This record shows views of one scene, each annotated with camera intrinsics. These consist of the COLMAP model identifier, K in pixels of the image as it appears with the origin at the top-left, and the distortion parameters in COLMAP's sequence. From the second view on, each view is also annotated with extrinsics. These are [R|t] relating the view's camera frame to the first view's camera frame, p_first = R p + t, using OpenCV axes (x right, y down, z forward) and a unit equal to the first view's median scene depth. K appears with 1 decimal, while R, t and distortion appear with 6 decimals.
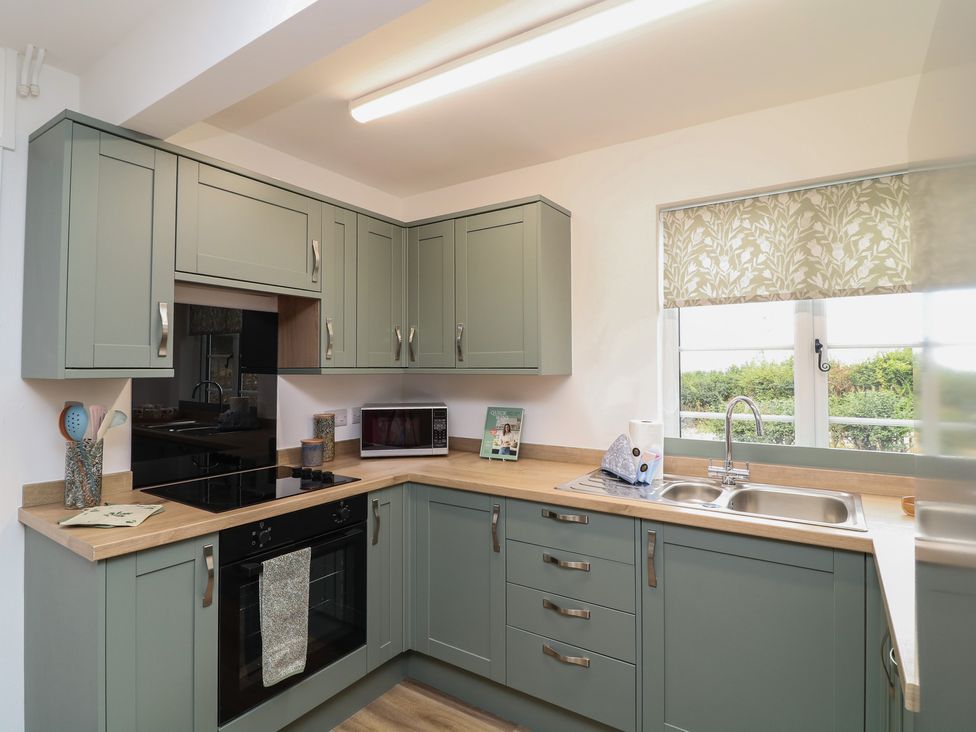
lens RADIAL K [[529.5, 0, 477.8], [0, 529.5, 355.2], [0, 0, 1]] dist [-0.004114, -0.009386]
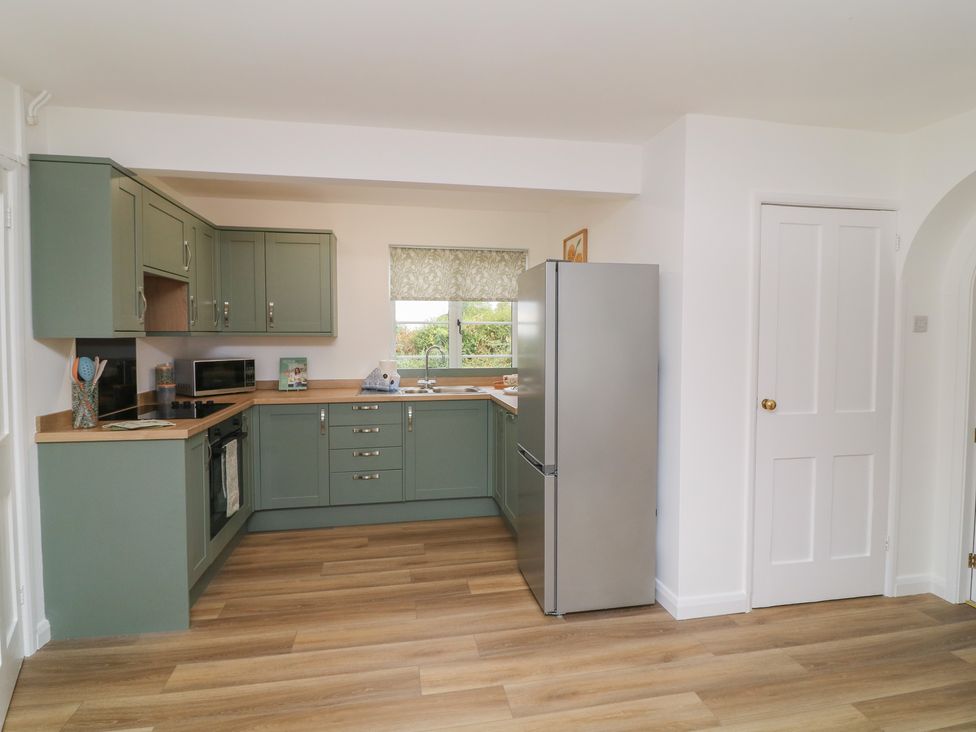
lens RADIAL K [[529.5, 0, 489.9], [0, 529.5, 362.5], [0, 0, 1]] dist [-0.004114, -0.009386]
pose [[0.707498, -0.036140, 0.705791, -0.748222], [-0.019695, 0.997295, 0.070809, -0.009848], [-0.706441, -0.063998, 0.704873, -0.591169]]
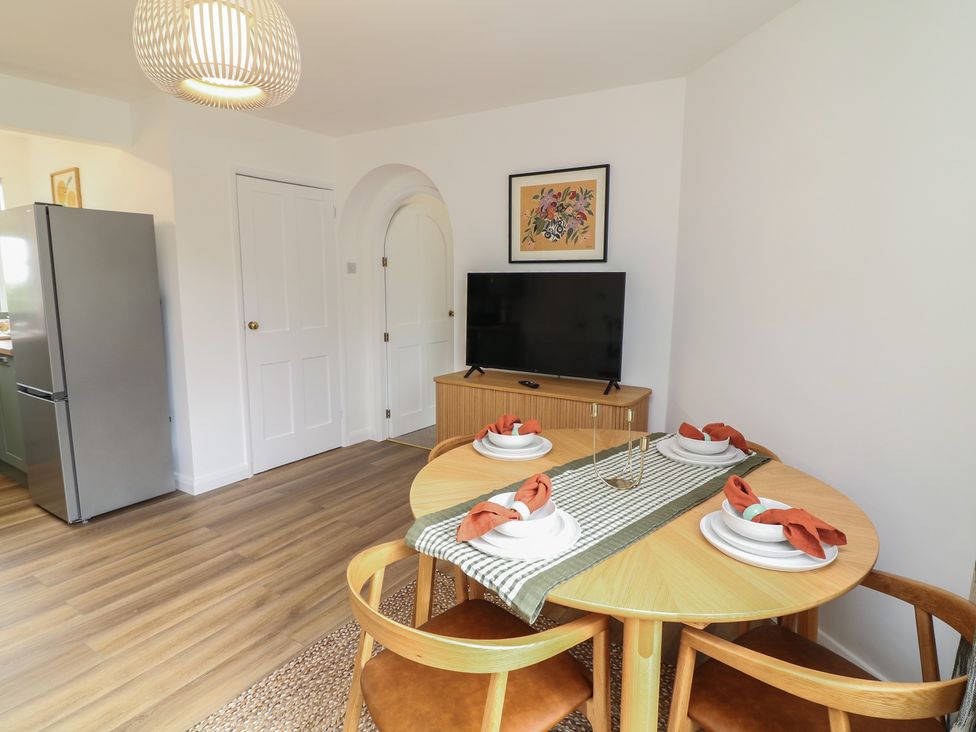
lens RADIAL K [[529.5, 0, 471.6], [0, 529.5, 348.5], [0, 0, 1]] dist [-0.004114, -0.009386]
pose [[-0.011638, -0.129216, 0.991548, -1.403009], [-0.023267, 0.991382, 0.128921, 0.010696], [-0.999662, -0.021570, -0.014545, -1.080918]]
